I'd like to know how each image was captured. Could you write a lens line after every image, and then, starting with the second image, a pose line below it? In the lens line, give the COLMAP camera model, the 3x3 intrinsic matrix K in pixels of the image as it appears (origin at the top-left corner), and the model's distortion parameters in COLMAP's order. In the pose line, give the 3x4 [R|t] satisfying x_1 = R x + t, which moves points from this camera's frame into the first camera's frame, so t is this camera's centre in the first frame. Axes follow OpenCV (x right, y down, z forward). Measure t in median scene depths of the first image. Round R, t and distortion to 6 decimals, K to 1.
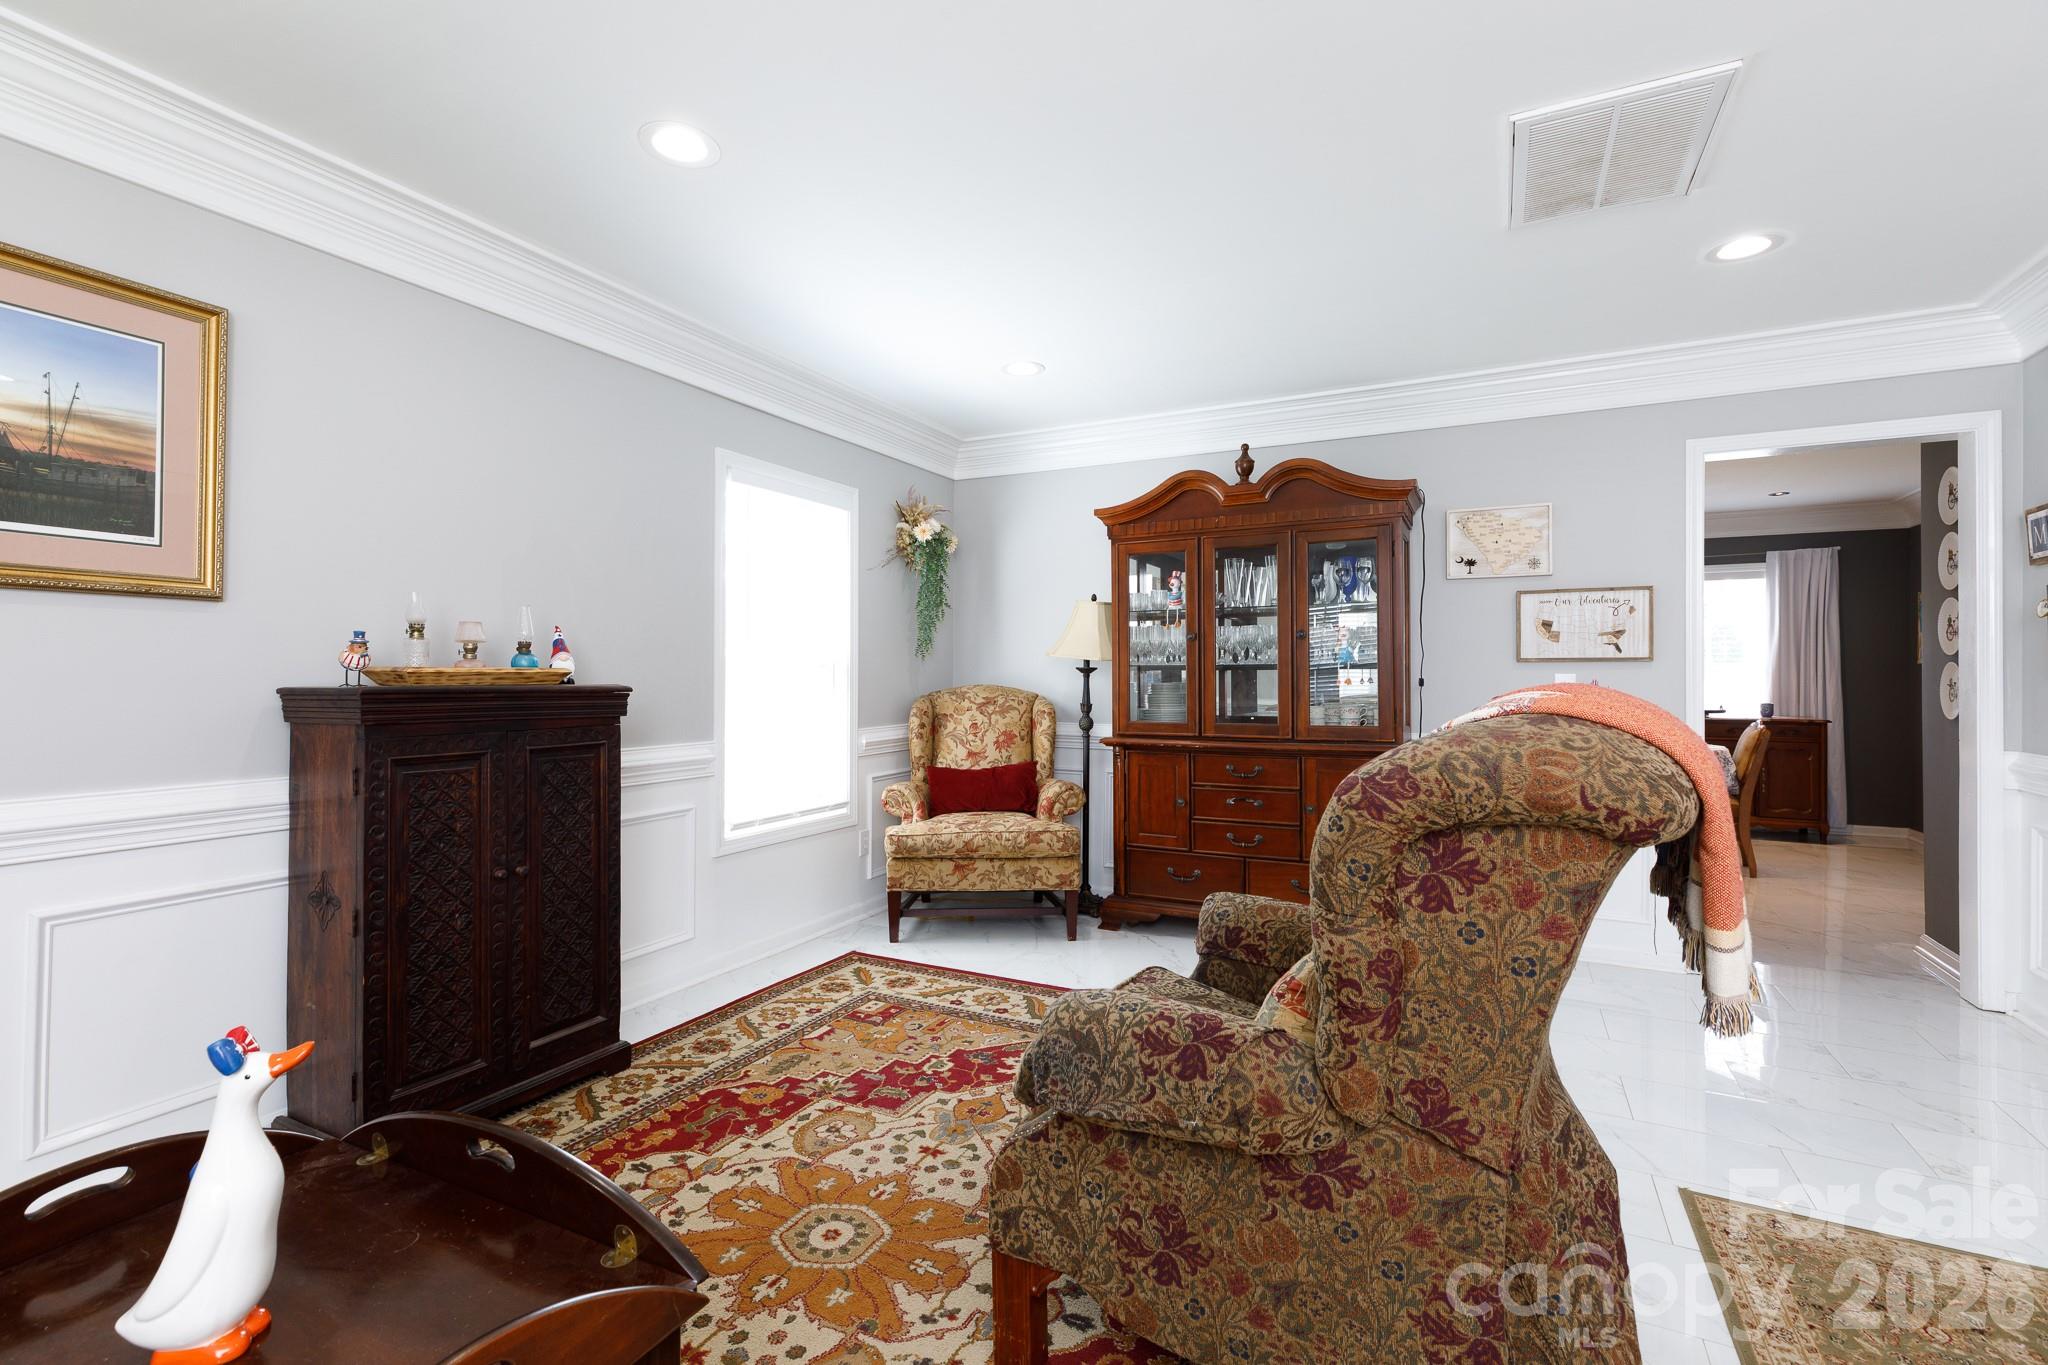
lens RADIAL K [[915.1, 0, 1020.6], [0, 915.1, 675.3], [0, 0, 1]] dist [0.007699, -0.001483]
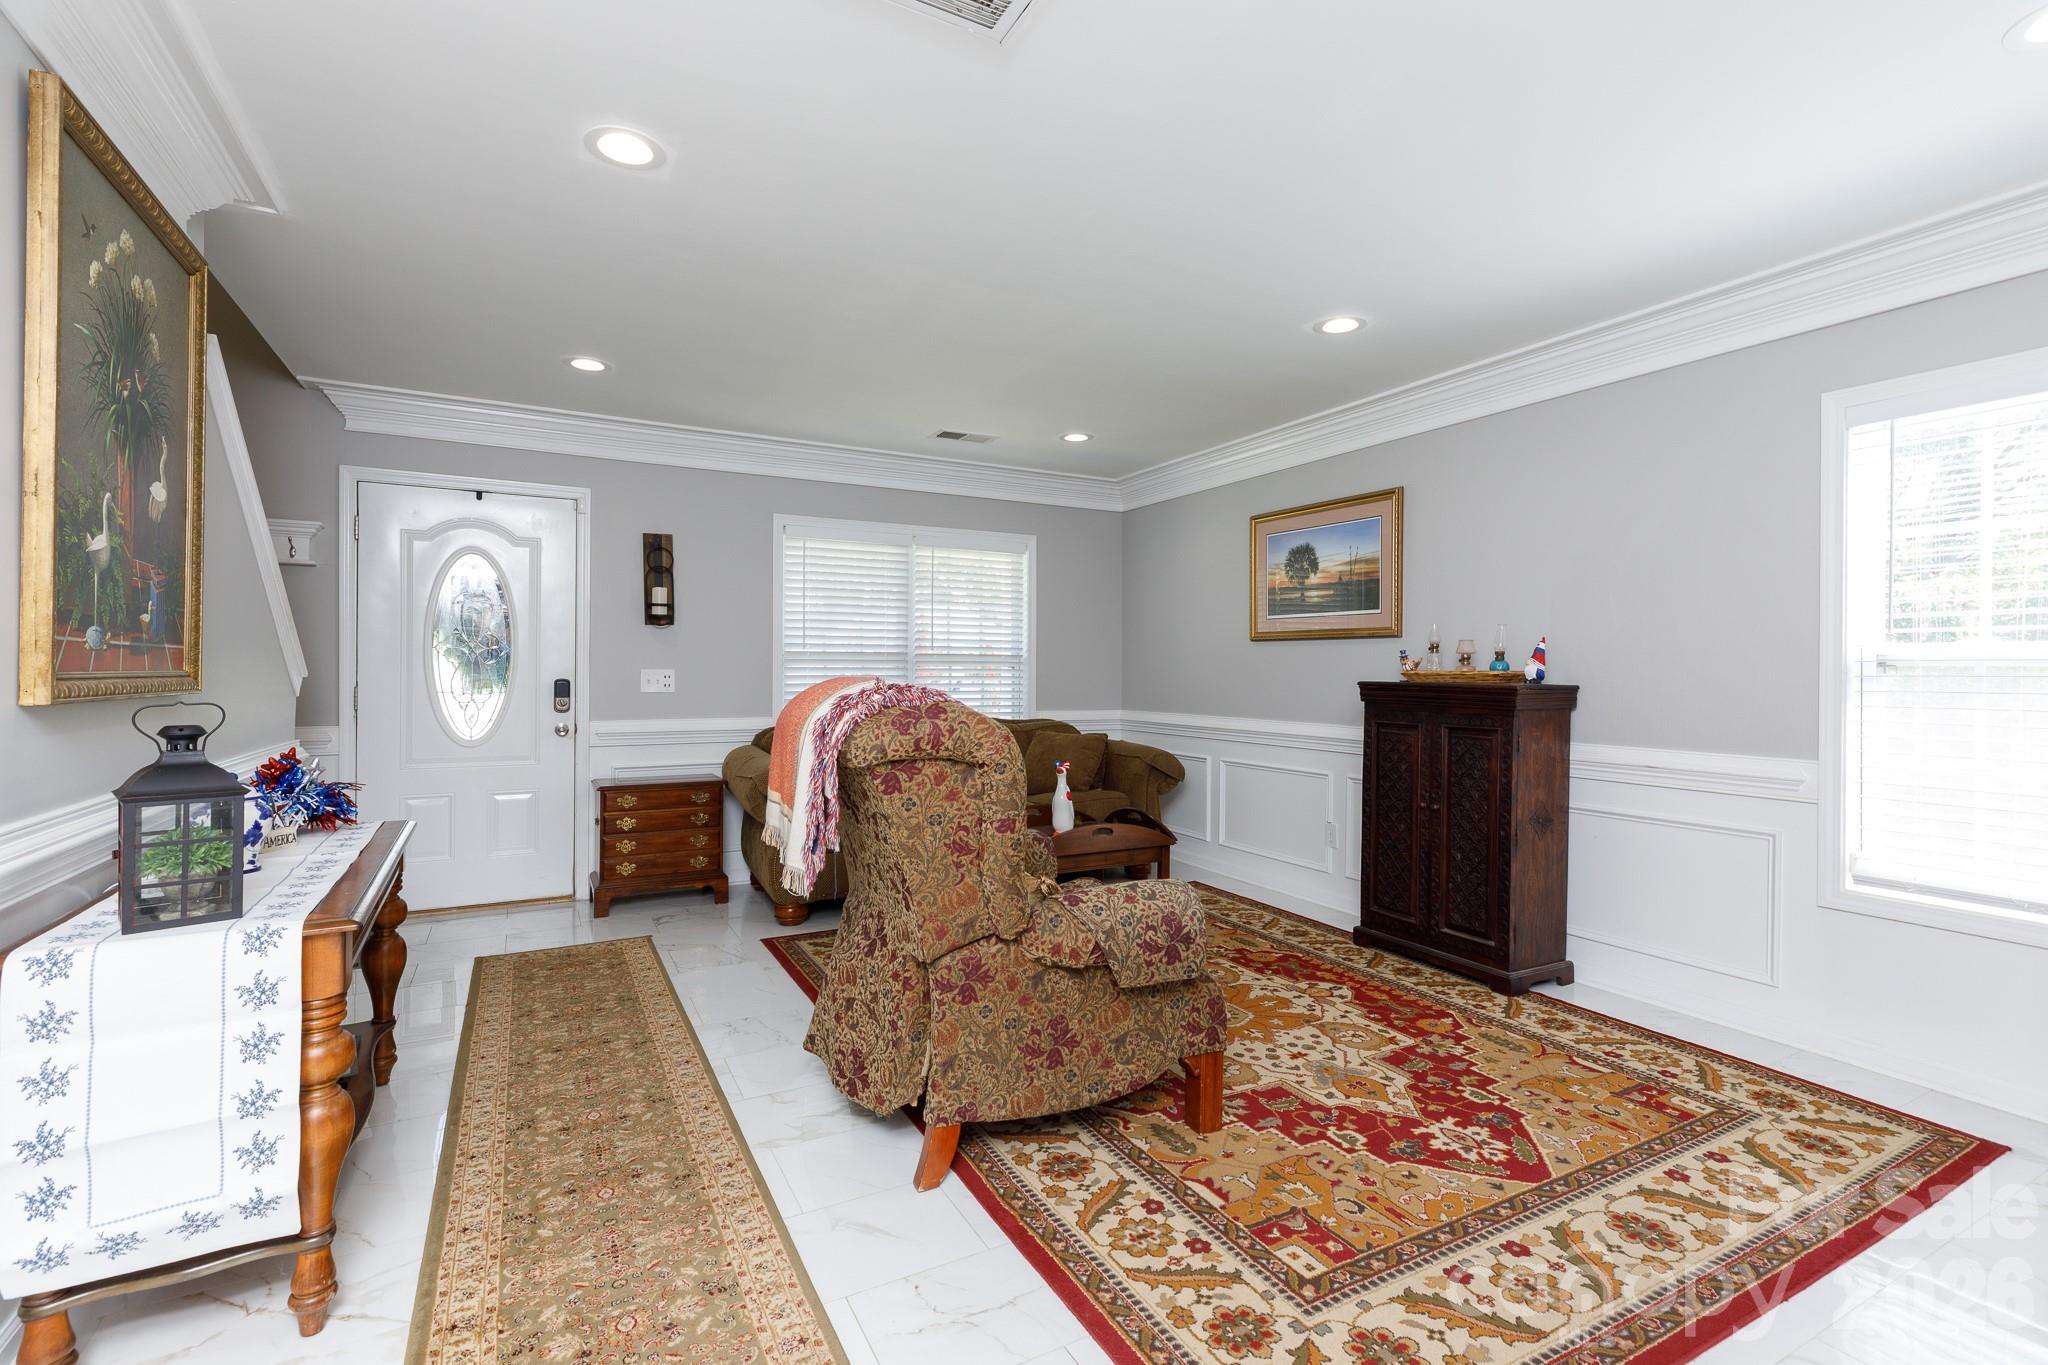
lens RADIAL K [[915.1, 0, 1022.2], [0, 915.1, 671.6], [0, 0, 1]] dist [0.007699, -0.001483]
pose [[-0.563025, -0.003212, -0.826434, 1.006655], [-0.006670, 0.999978, 0.000657, -0.002904], [0.826413, 0.005883, -0.563033, 1.216171]]
